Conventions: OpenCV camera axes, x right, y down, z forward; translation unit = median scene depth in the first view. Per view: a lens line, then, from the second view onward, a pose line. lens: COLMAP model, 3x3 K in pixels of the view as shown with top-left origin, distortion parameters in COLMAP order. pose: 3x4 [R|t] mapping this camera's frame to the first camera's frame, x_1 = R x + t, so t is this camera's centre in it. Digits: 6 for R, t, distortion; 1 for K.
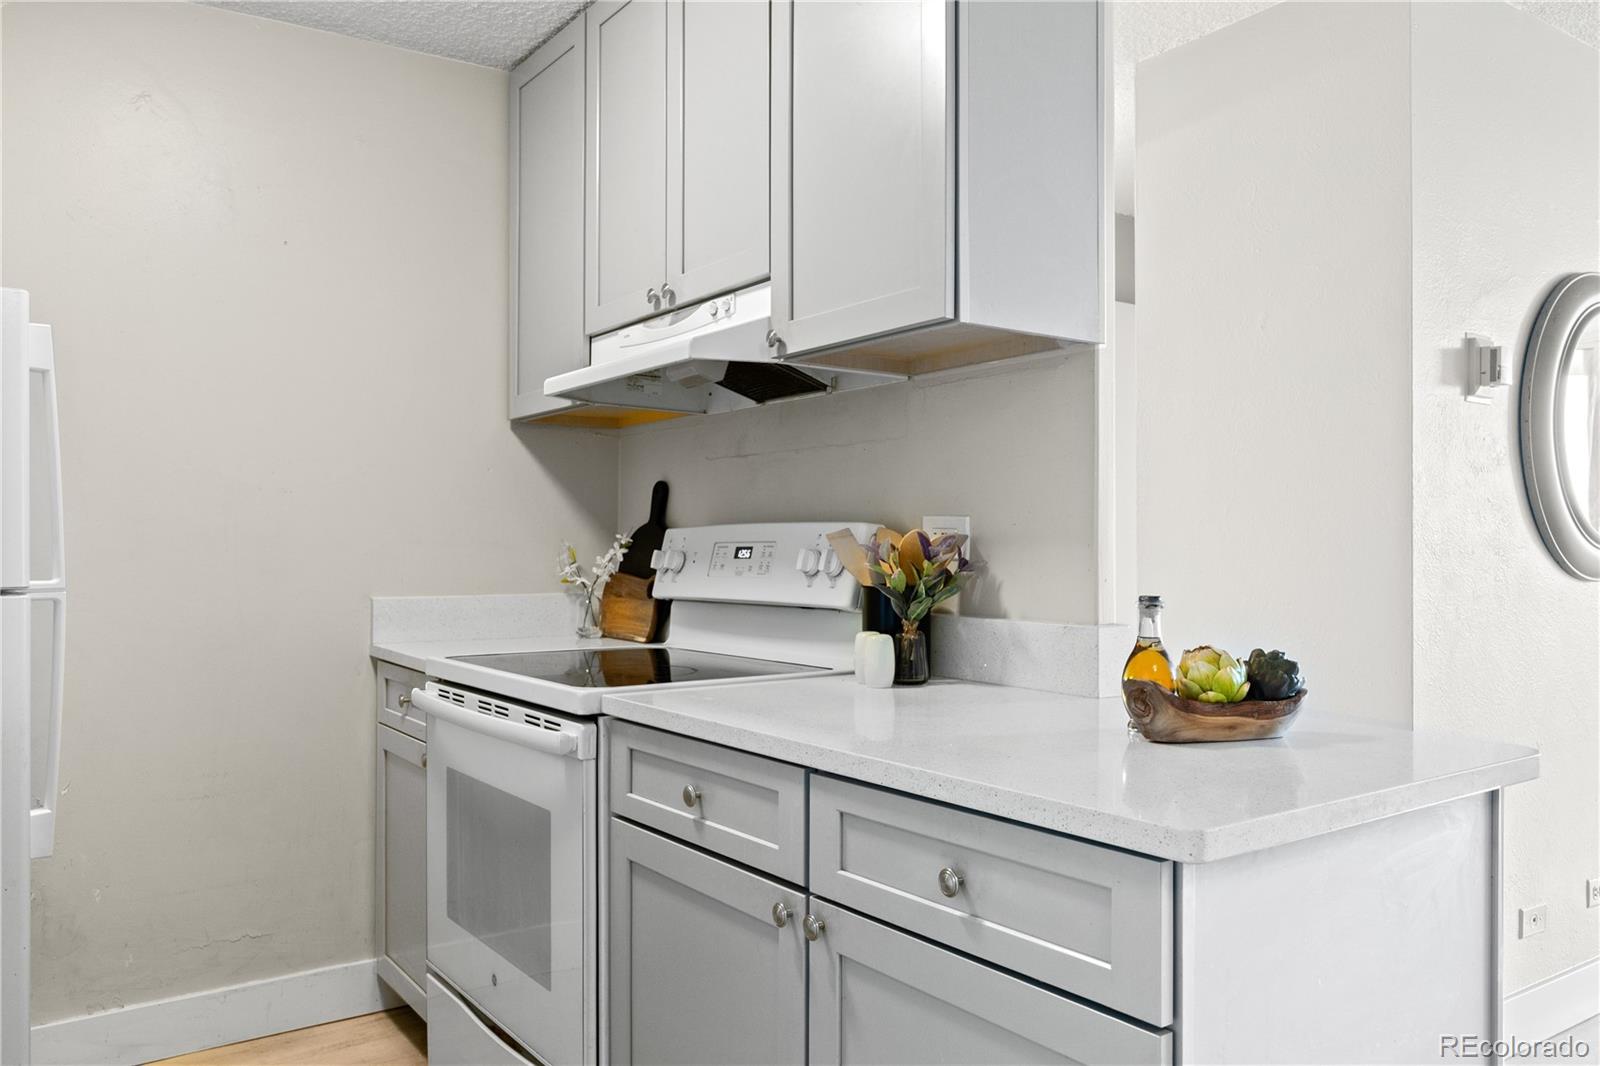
lens RADIAL K [[1225.2, 0, 784.6], [0, 1225.2, 503.4], [0, 0, 1]] dist [-0.001102, -0.006335]
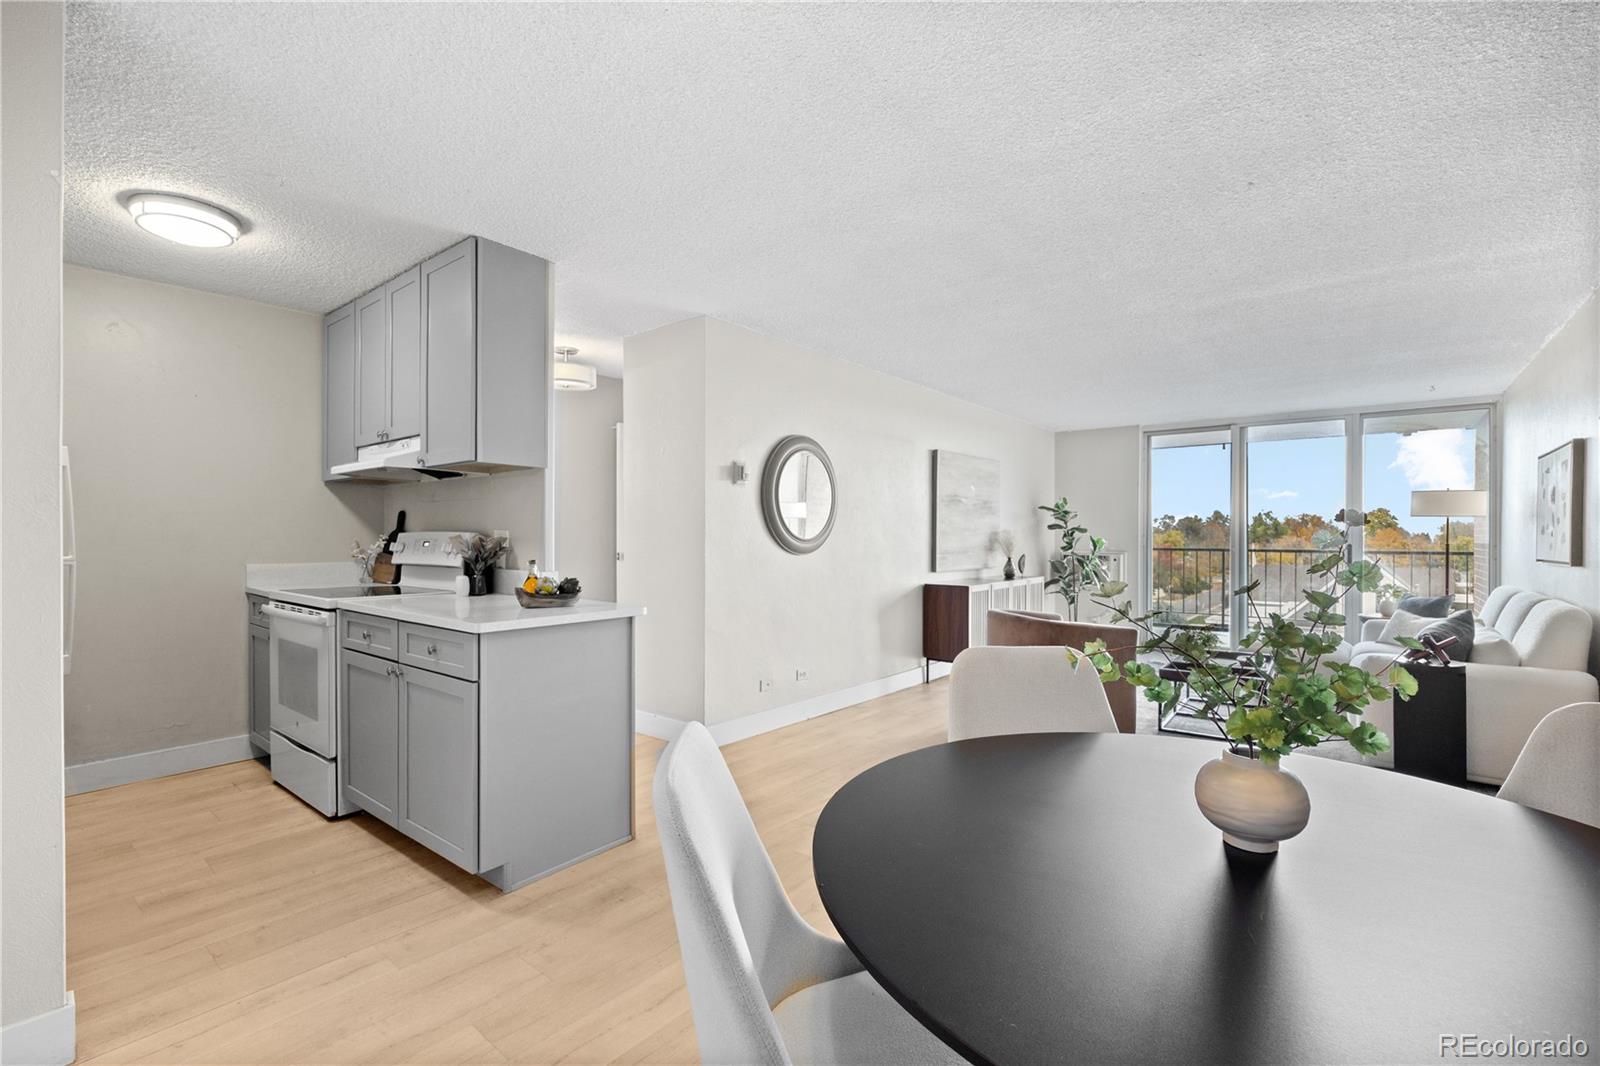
lens RADIAL K [[713.0, 0, 790.4], [0, 713.0, 527.8], [0, 0, 1]] dist [-0.004807, 0.001896]
pose [[0.960040, 0.007318, 0.279766, 0.273481], [-0.013715, 0.999687, 0.020915, -0.031099], [-0.279526, -0.023916, 0.959840, -0.545995]]
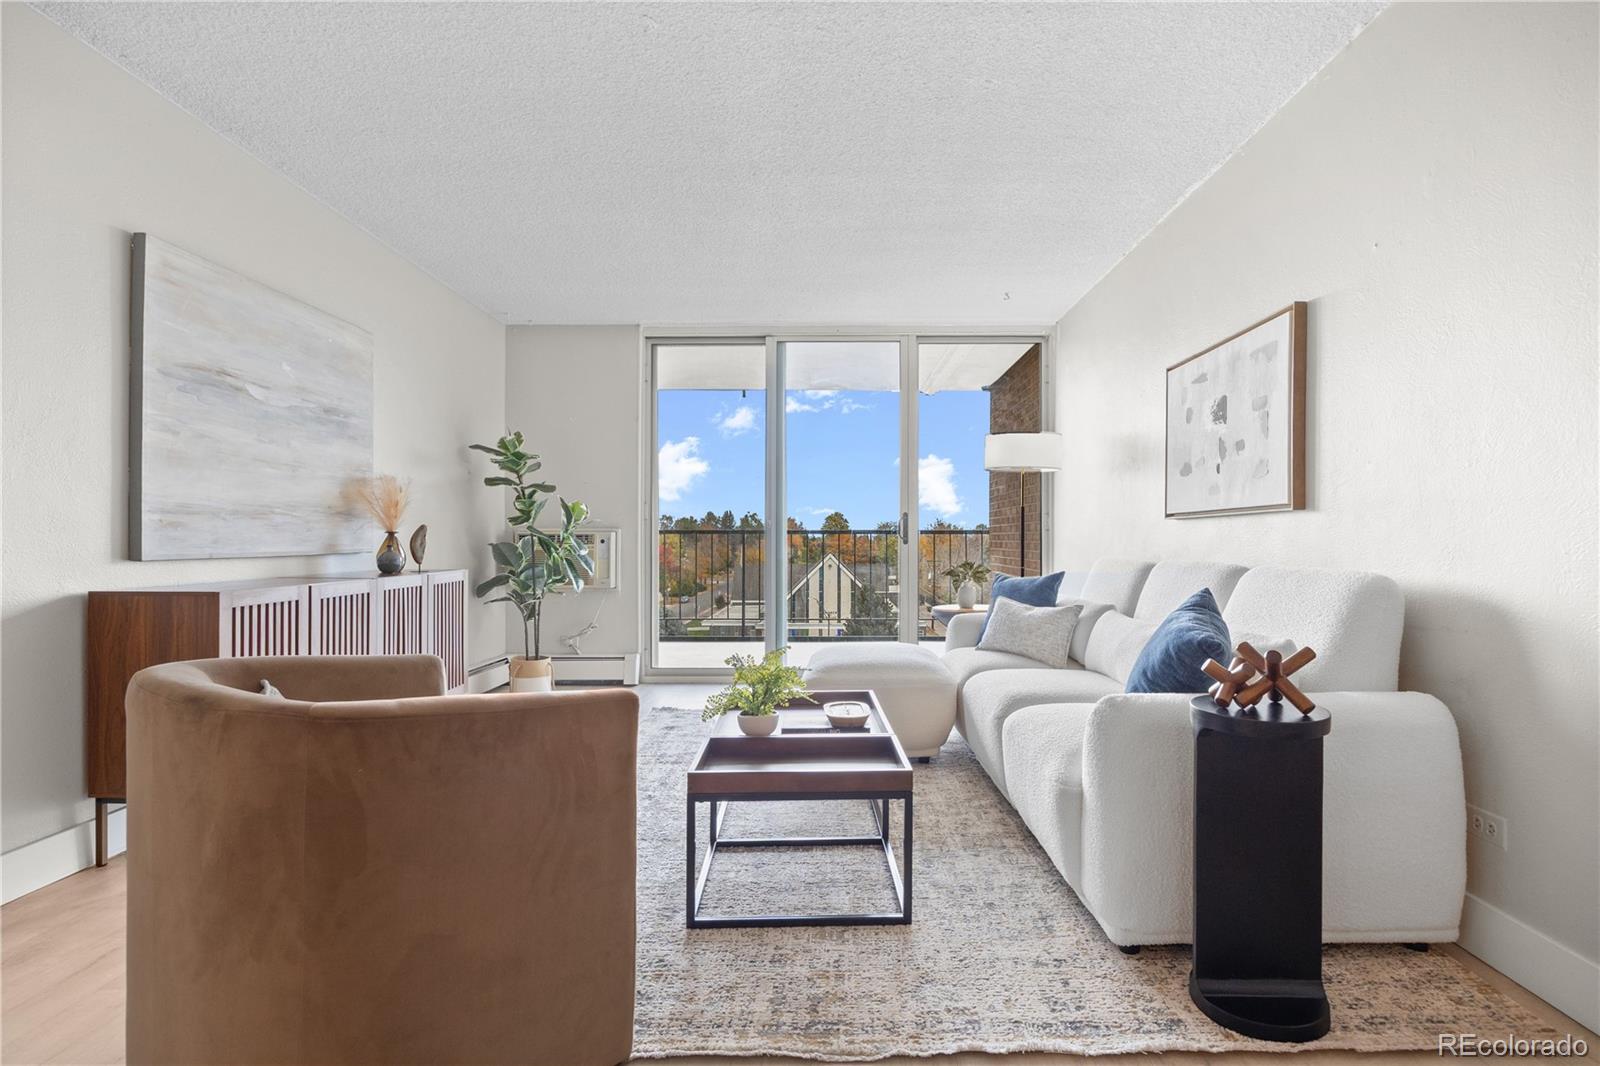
lens RADIAL K [[820.5, 0, 827.6], [0, 820.5, 542.2], [0, 0, 1]] dist [0.002089, 0.000170]
pose [[0.568706, -0.003494, 0.822533, 1.064324], [-0.026480, 0.999395, 0.022554, 0.093703], [-0.822114, -0.034607, 0.568269, 0.324560]]
